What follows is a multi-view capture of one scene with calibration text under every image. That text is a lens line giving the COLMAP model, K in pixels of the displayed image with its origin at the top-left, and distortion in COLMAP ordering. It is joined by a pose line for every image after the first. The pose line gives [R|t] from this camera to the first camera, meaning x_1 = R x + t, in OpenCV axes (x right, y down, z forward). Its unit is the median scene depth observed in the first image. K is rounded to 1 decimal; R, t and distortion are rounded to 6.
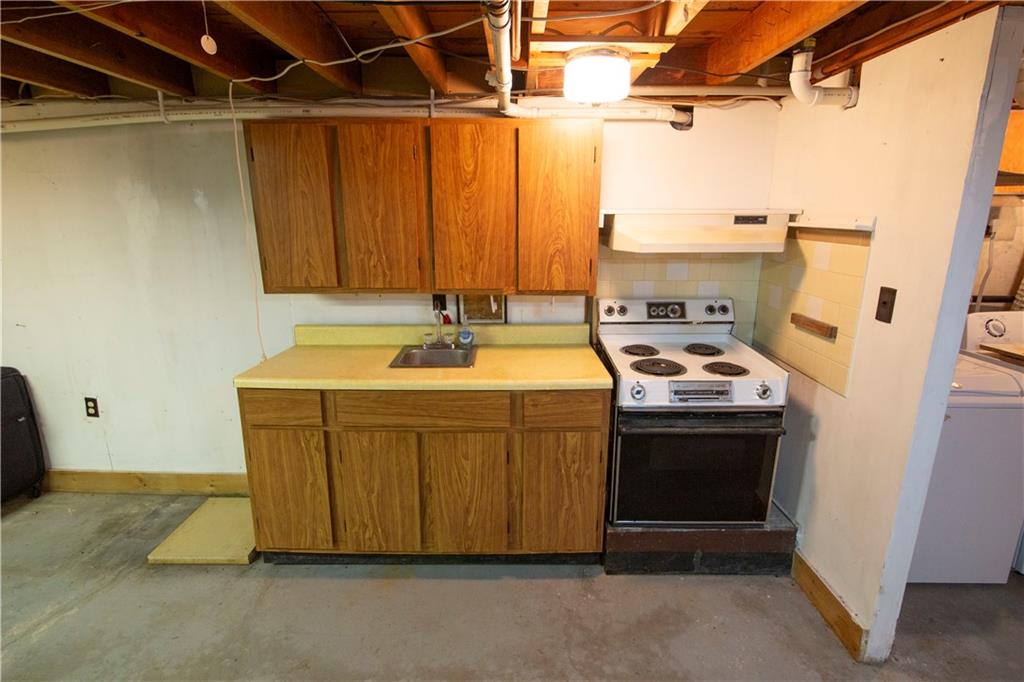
lens RADIAL K [[499.2, 0, 509.5], [0, 499.2, 338.8], [0, 0, 1]] dist [-0.023130, -0.001102]
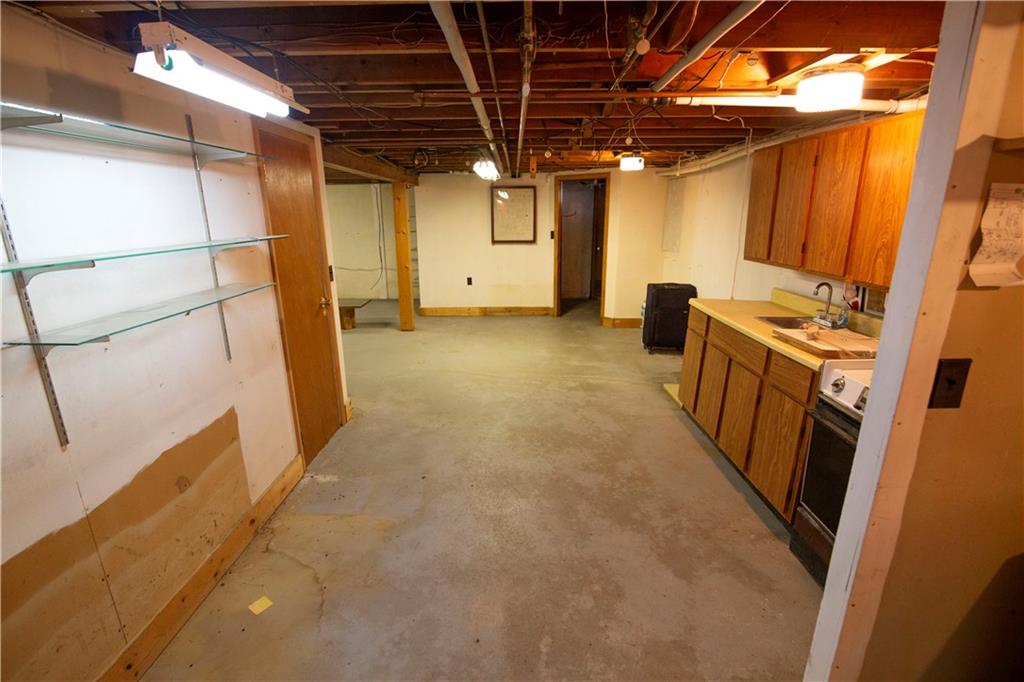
lens RADIAL K [[467.5, 0, 505.9], [0, 467.5, 338.1], [0, 0, 1]] dist [-0.012608, 0.001034]
pose [[-0.008470, 0.262895, -0.964787, 1.078387], [-0.240424, 0.935984, 0.257157, -0.059196], [0.970631, 0.234137, 0.055278, 0.256398]]
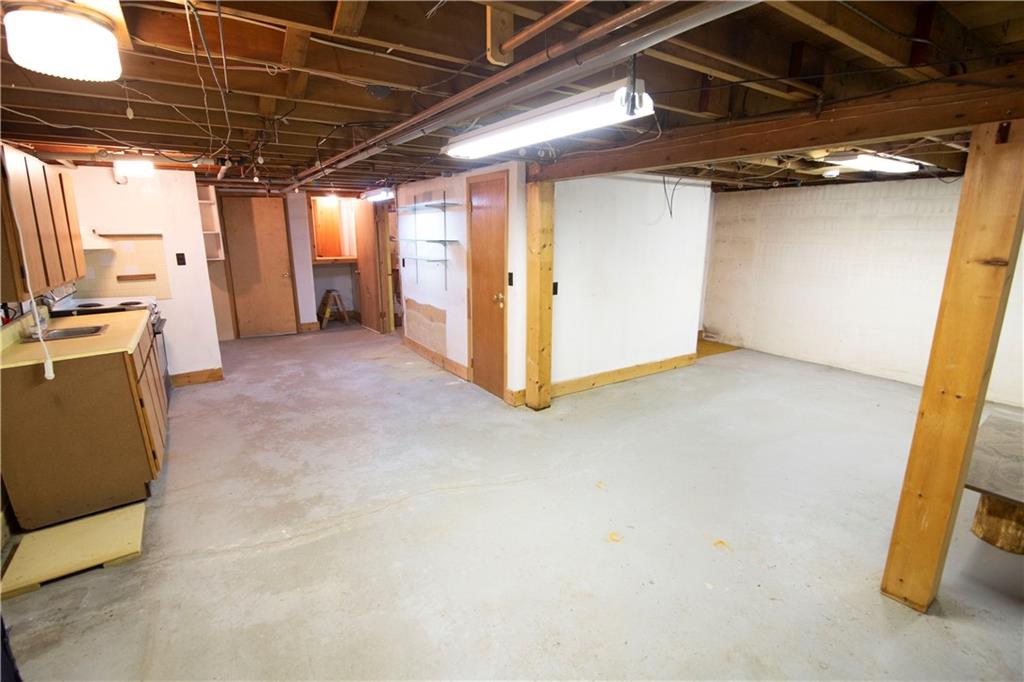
lens RADIAL K [[467.5, 0, 504.3], [0, 467.5, 340.2], [0, 0, 1]] dist [-0.012608, 0.001034]
pose [[-0.556342, -0.188126, 0.809378, -1.998709], [0.204821, 0.912935, 0.352984, -0.161679], [-0.805315, 0.362157, -0.469372, 0.712323]]
